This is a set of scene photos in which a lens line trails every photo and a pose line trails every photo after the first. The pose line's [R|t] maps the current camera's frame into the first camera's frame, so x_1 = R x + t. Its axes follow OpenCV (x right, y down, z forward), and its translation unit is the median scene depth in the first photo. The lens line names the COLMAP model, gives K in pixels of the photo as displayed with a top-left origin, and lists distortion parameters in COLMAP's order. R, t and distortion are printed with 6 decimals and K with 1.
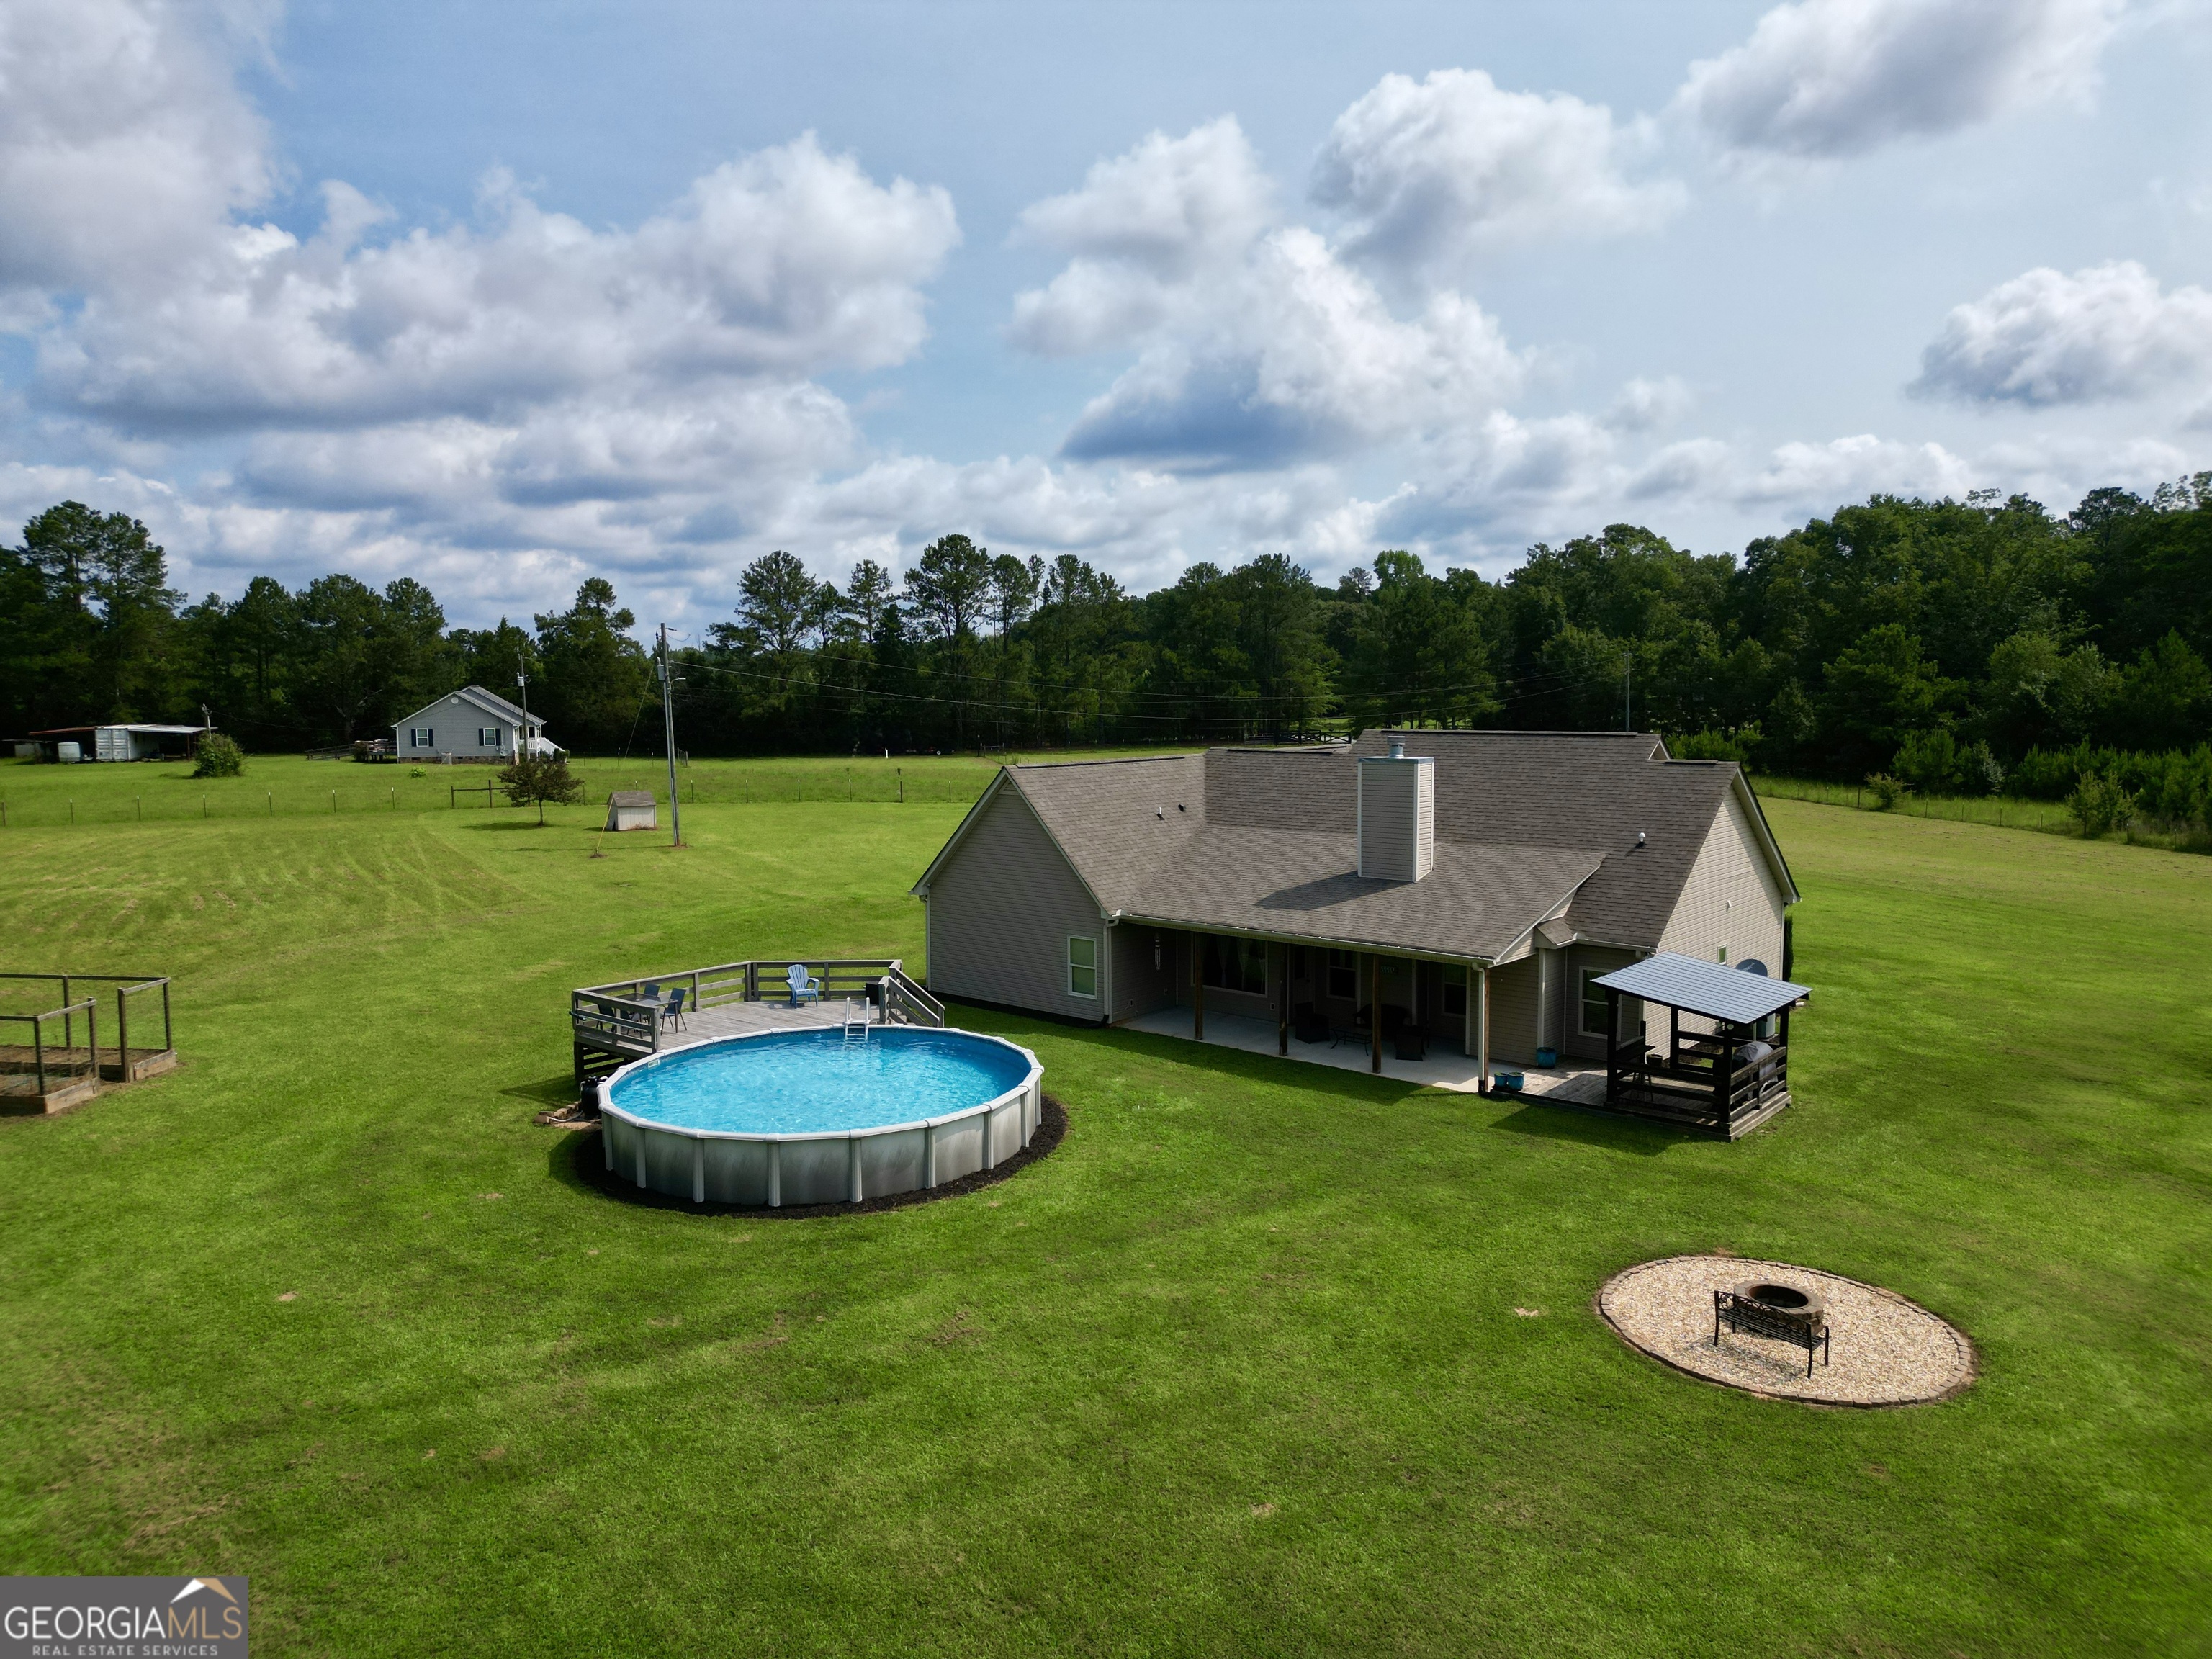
lens RADIAL K [[1511.6, 0, 1106.0], [0, 1511.6, 829.5], [0, 0, 1]] dist [0.073711, -0.061366]
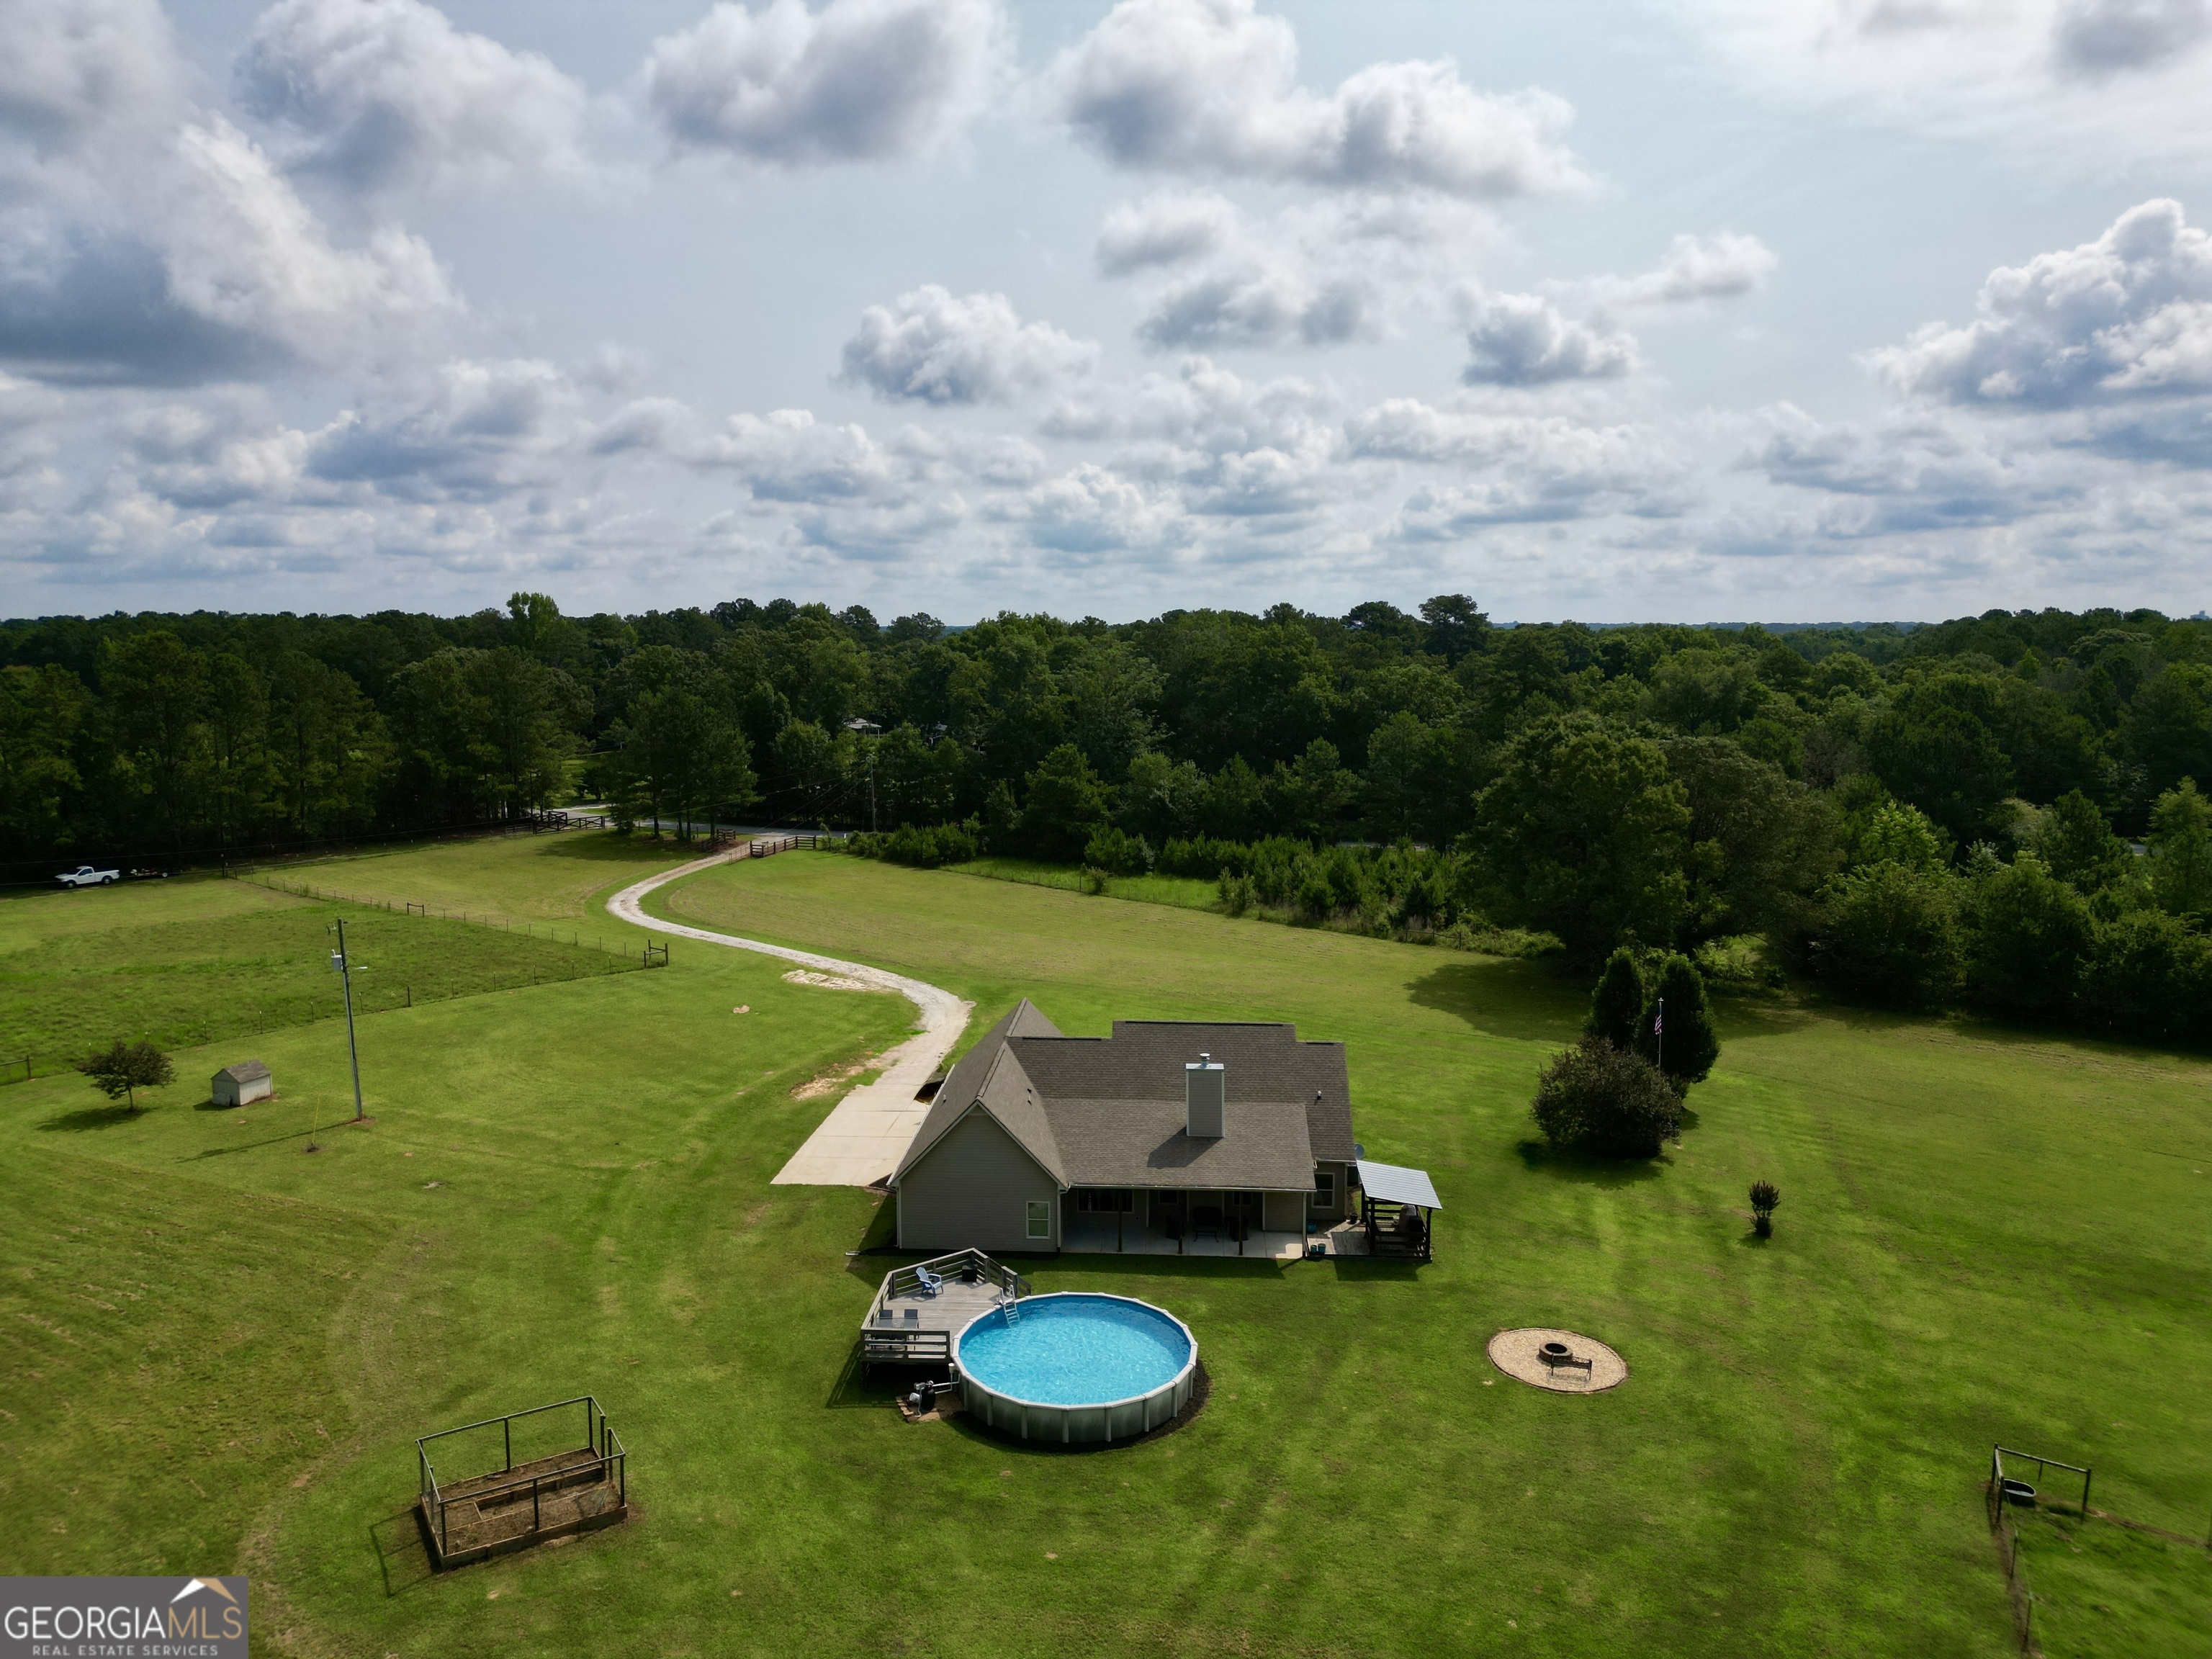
lens RADIAL K [[1511.6, 0, 1106.0], [0, 1511.6, 829.5], [0, 0, 1]] dist [0.073711, -0.061366]
pose [[0.800377, -0.067771, 0.595654, -0.284848], [0.050983, 0.997685, 0.045007, -0.124748], [-0.597325, -0.005655, 0.801979, -0.102790]]
